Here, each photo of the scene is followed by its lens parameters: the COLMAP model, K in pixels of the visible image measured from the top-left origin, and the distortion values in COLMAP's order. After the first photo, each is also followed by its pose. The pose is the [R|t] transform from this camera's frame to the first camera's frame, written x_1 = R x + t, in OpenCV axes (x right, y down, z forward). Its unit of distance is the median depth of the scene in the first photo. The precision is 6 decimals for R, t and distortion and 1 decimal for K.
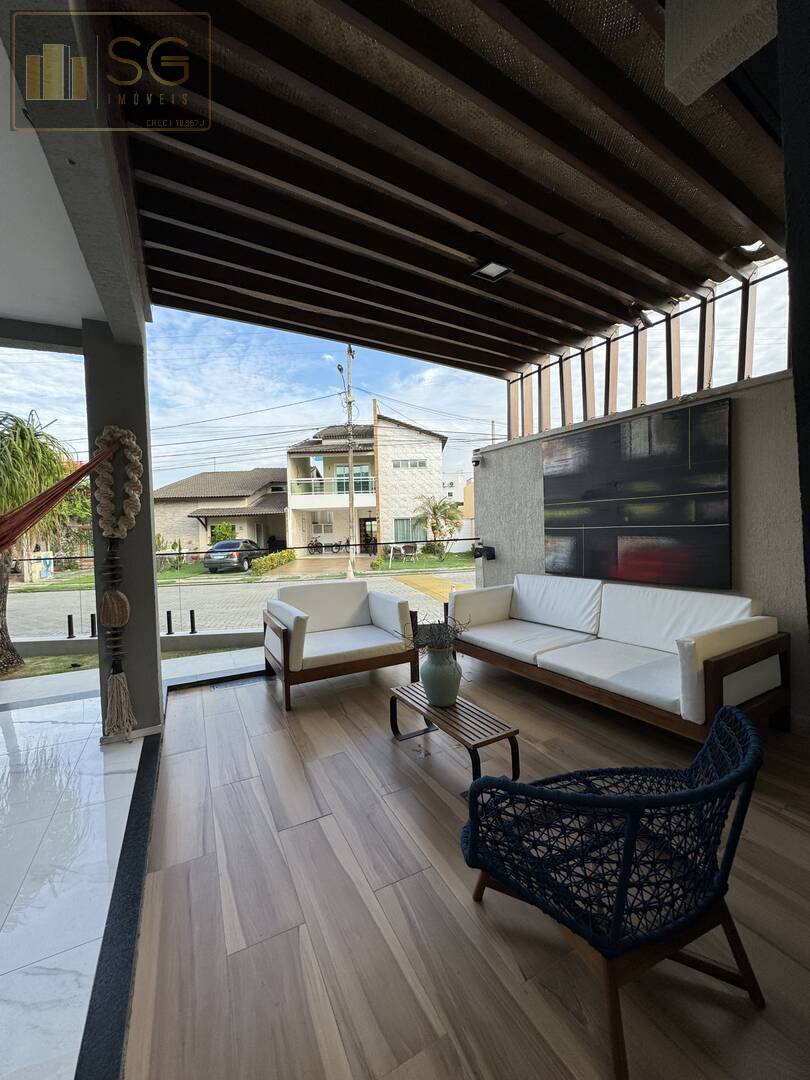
lens RADIAL K [[432.5, 0, 405.7], [0, 432.5, 537.1], [0, 0, 1]] dist [0.002333, 0.000066]
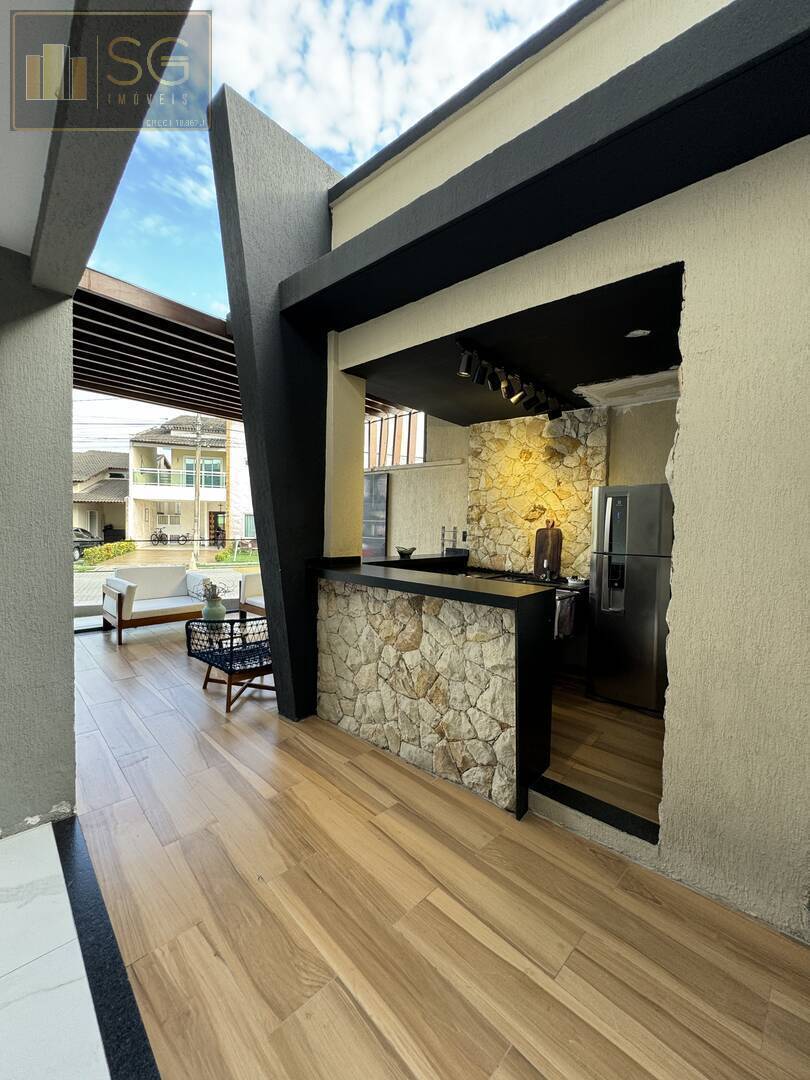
lens RADIAL K [[431.6, 0, 404.3], [0, 431.6, 541.2], [0, 0, 1]] dist [-0.003866, 0.000487]
pose [[0.953616, 0.037178, 0.298721, 0.033112], [-0.042279, 0.999049, 0.010629, -0.005238], [-0.298041, -0.022766, 0.954281, -0.113406]]
